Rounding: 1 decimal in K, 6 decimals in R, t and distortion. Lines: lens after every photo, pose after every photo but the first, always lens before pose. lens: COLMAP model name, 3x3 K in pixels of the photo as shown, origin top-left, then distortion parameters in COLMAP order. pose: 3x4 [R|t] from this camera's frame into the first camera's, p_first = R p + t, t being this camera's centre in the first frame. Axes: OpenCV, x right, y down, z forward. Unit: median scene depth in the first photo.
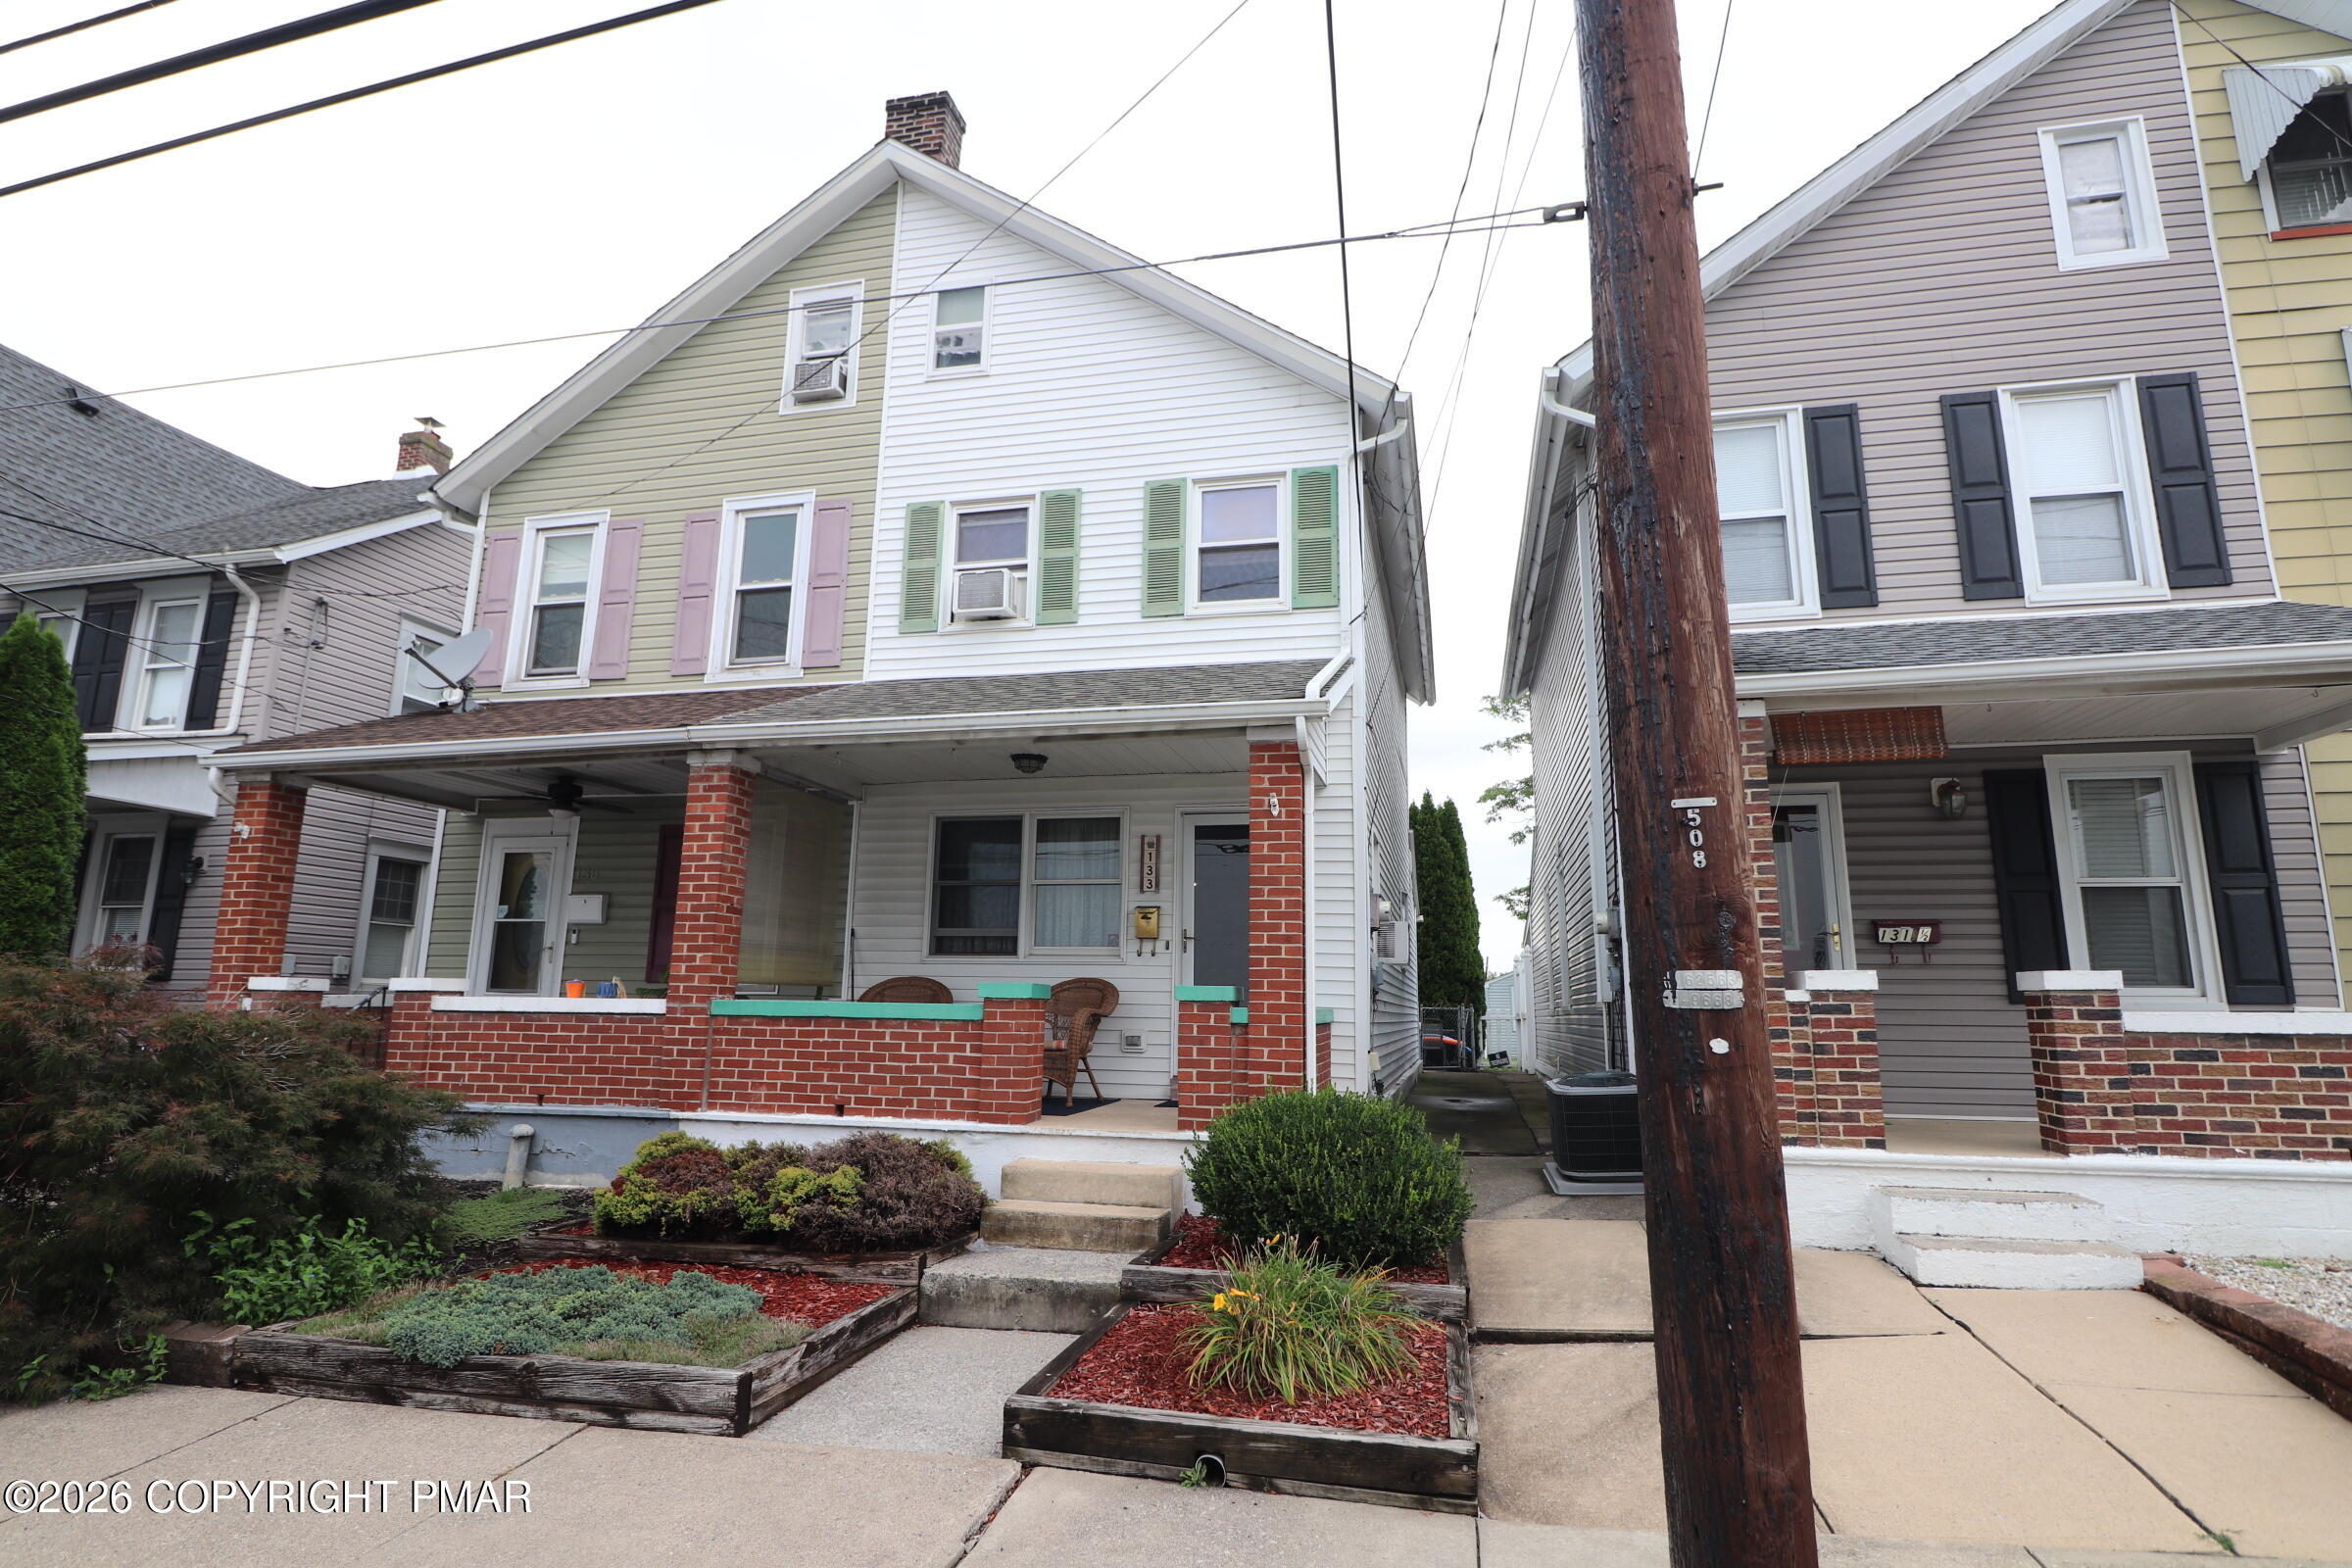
lens RADIAL K [[1209.5, 0, 1161.9], [0, 1209.5, 775.1], [0, 0, 1]] dist [0.000710, -0.012043]
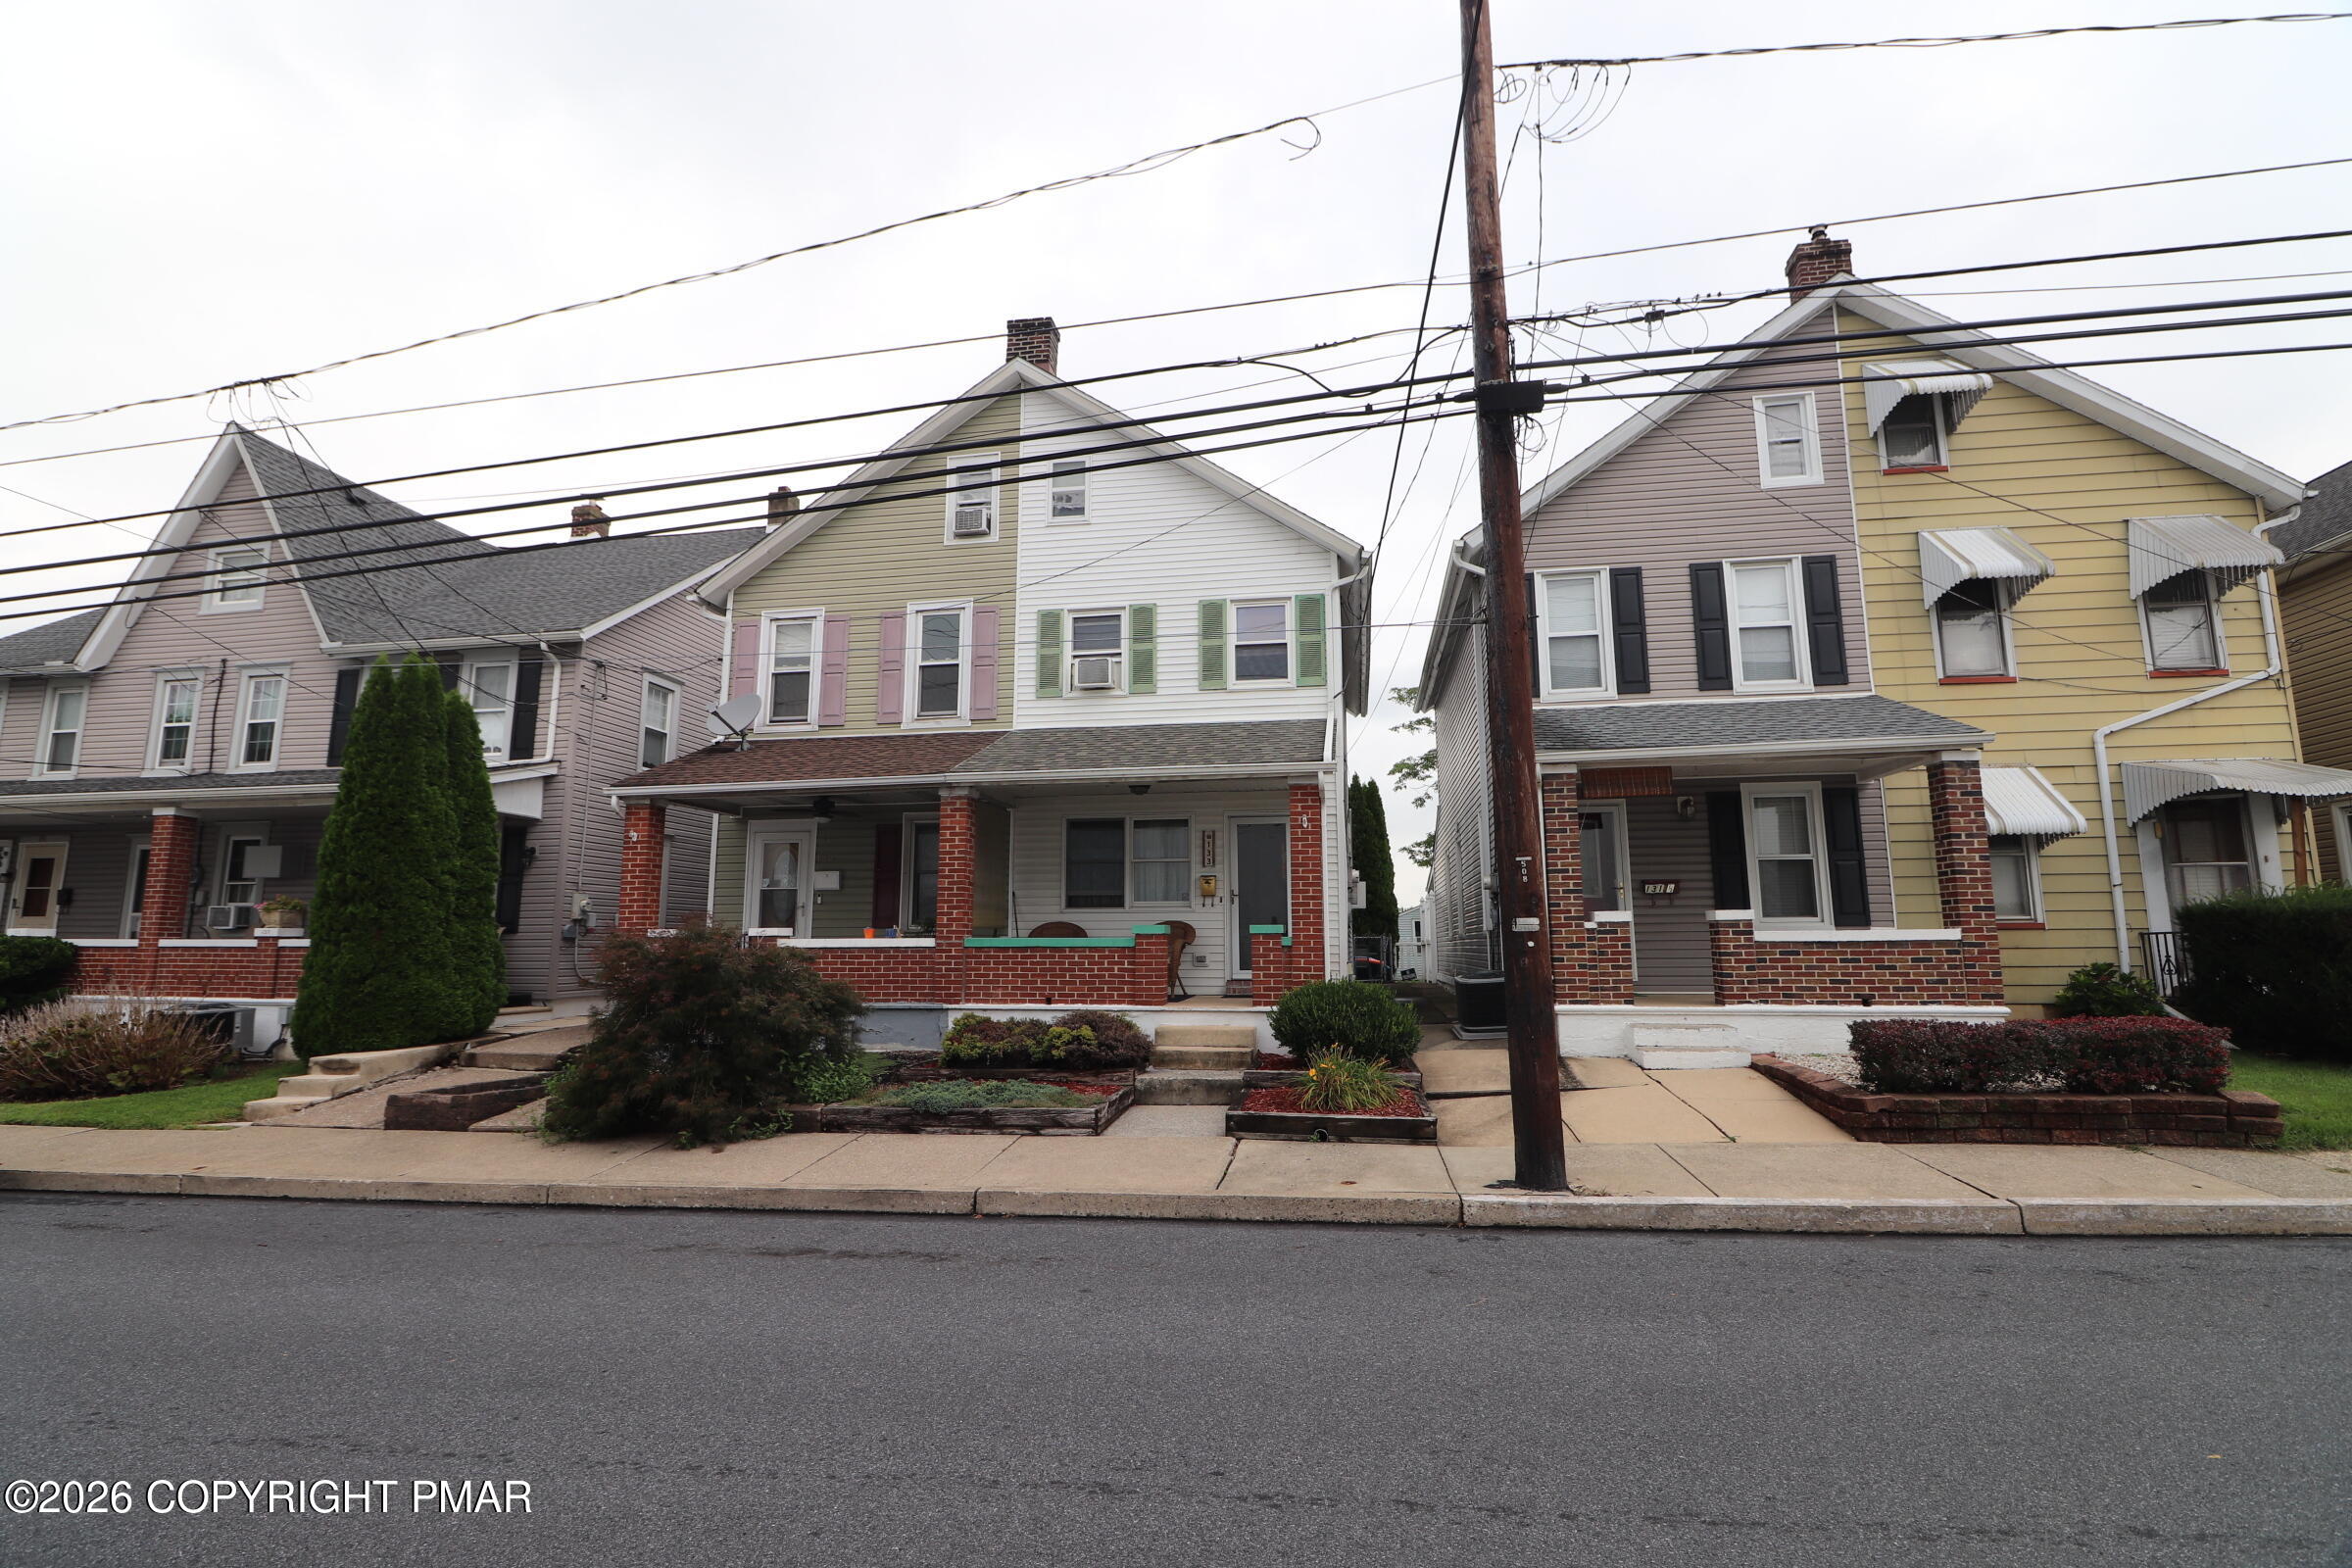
lens RADIAL K [[1091.3, 0, 1164.2], [0, 1091.3, 781.5], [0, 0, 1]] dist [-0.002019, -0.012742]
pose [[0.997897, -0.007881, 0.064339, -0.166086], [0.005062, 0.999025, 0.043856, -0.081058], [-0.064621, -0.043438, 0.996964, -0.437892]]
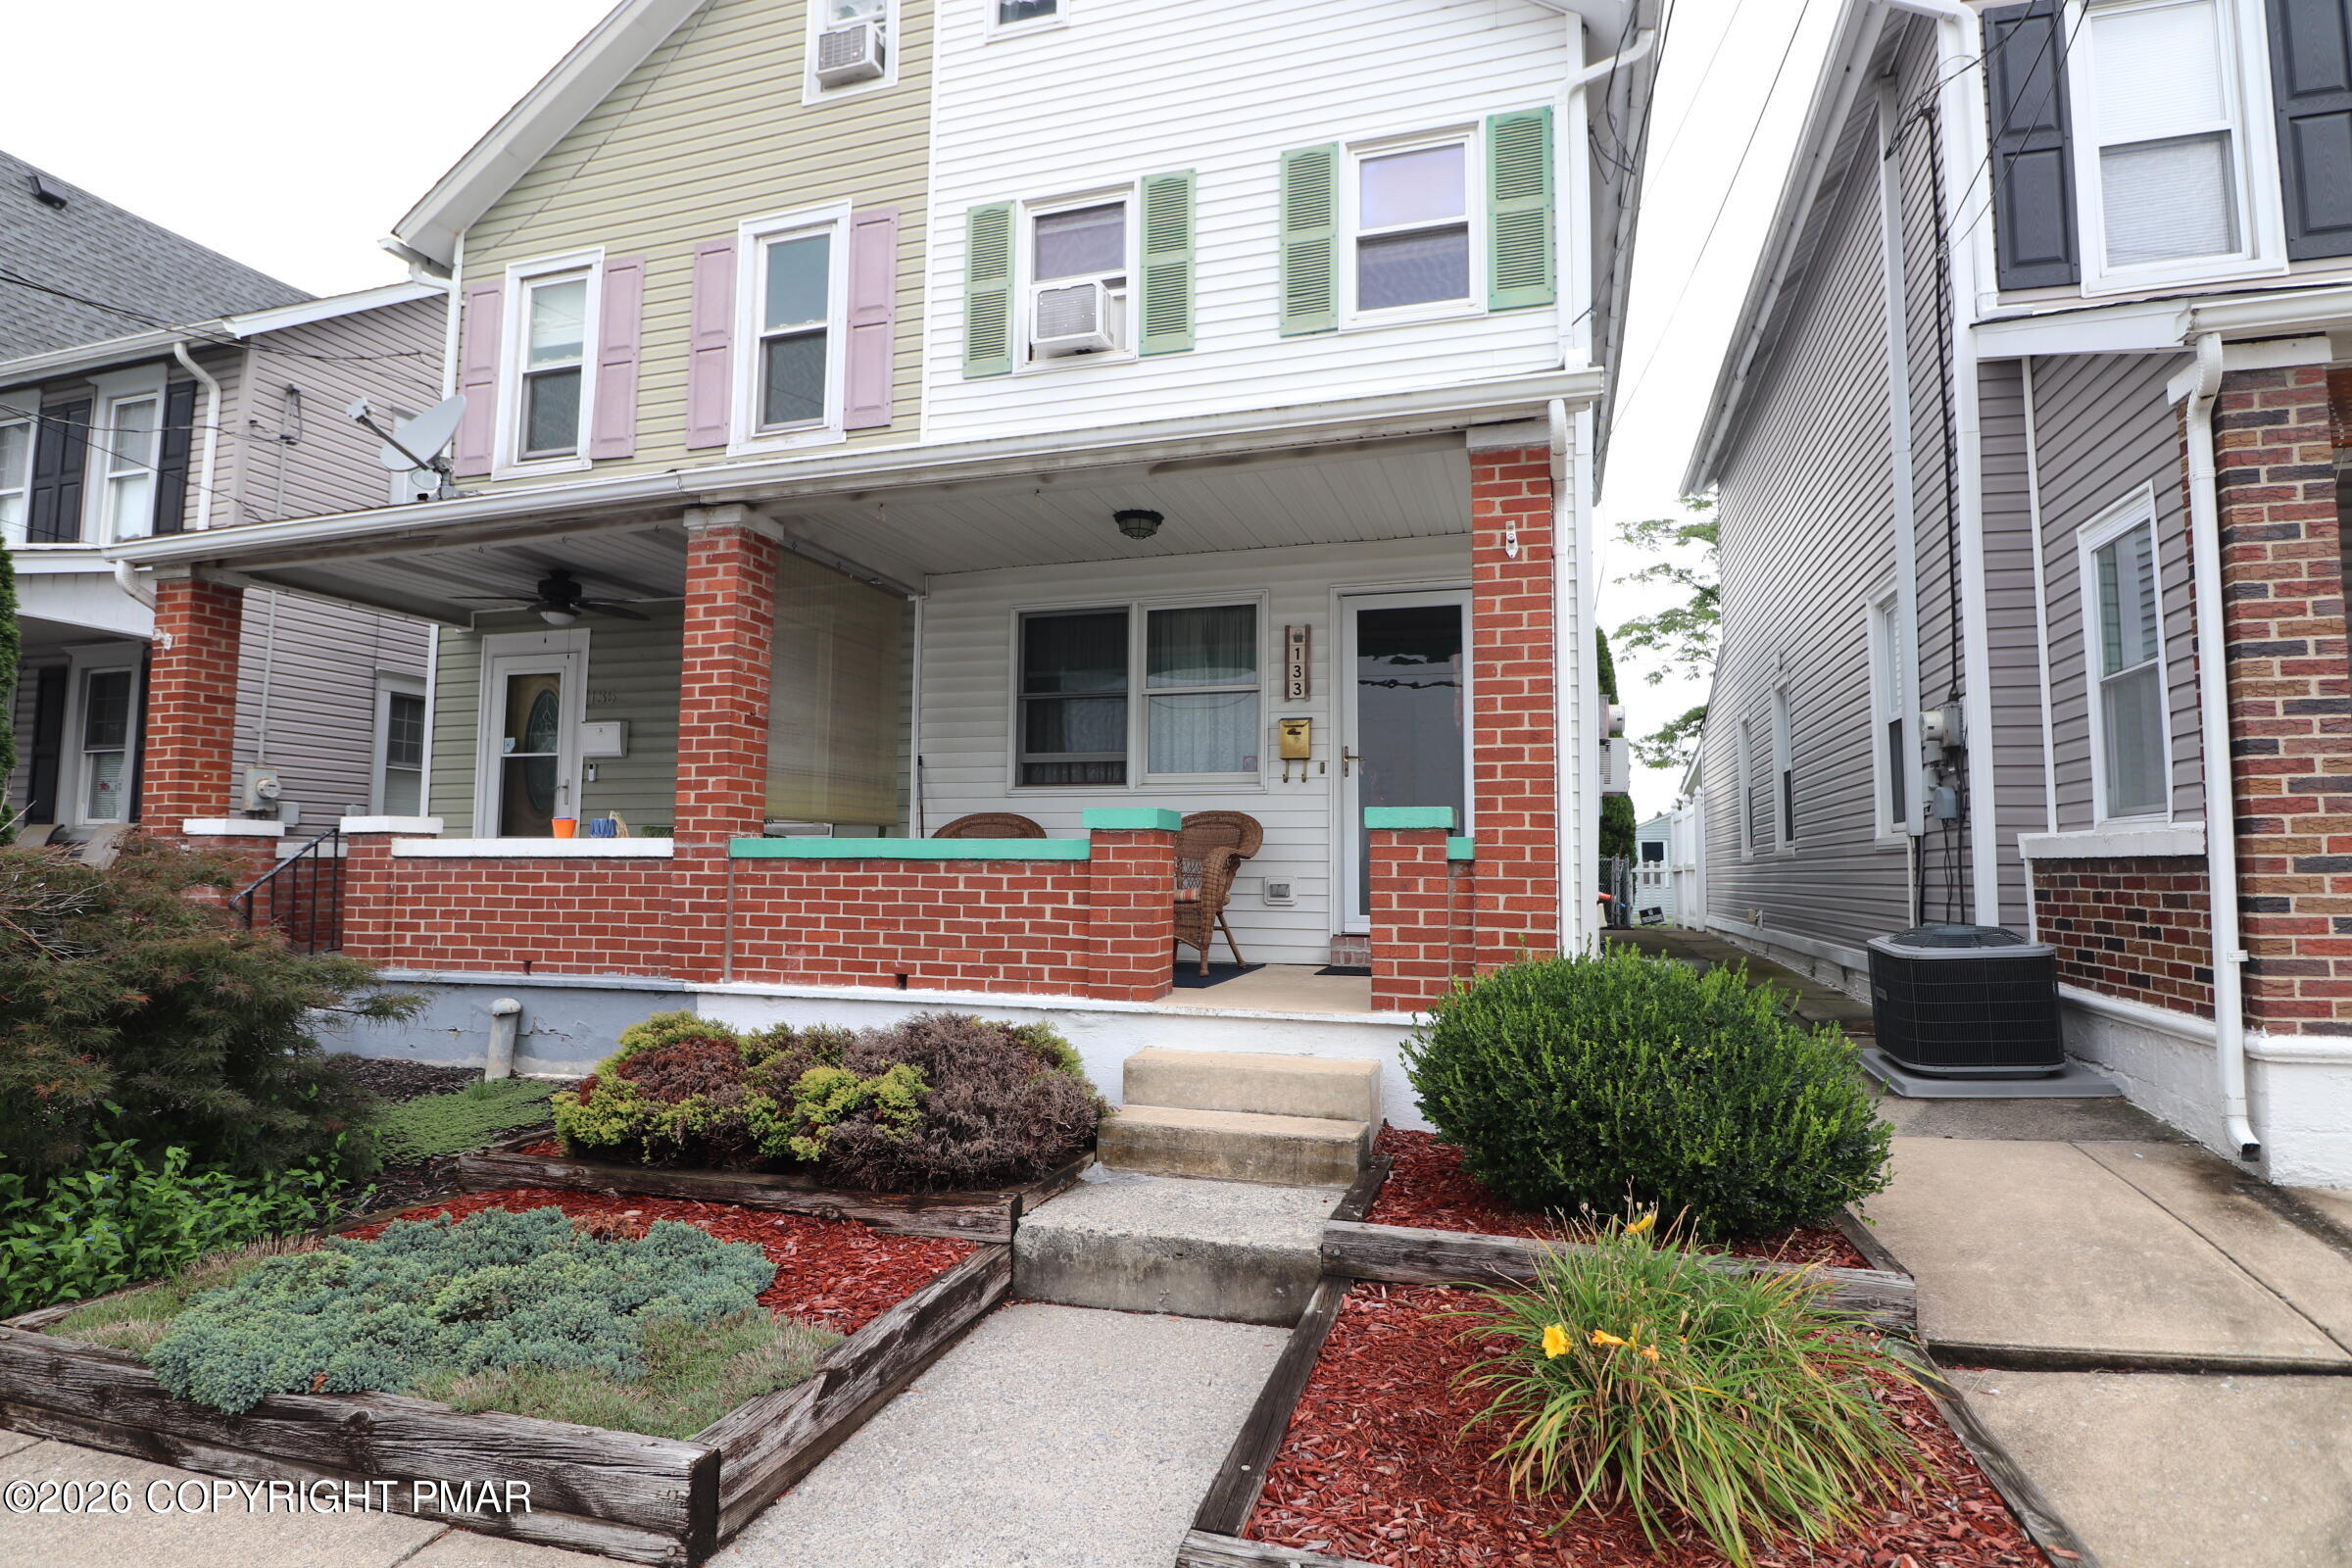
lens RADIAL K [[1209.5, 0, 1160.8], [0, 1209.5, 778.4], [0, 0, 1]] dist [0.000710, -0.012043]
pose [[0.997283, -0.012660, -0.072572, -0.043073], [0.020875, 0.993310, 0.113579, 0.059601], [0.070648, -0.114785, 0.990875, 0.238768]]
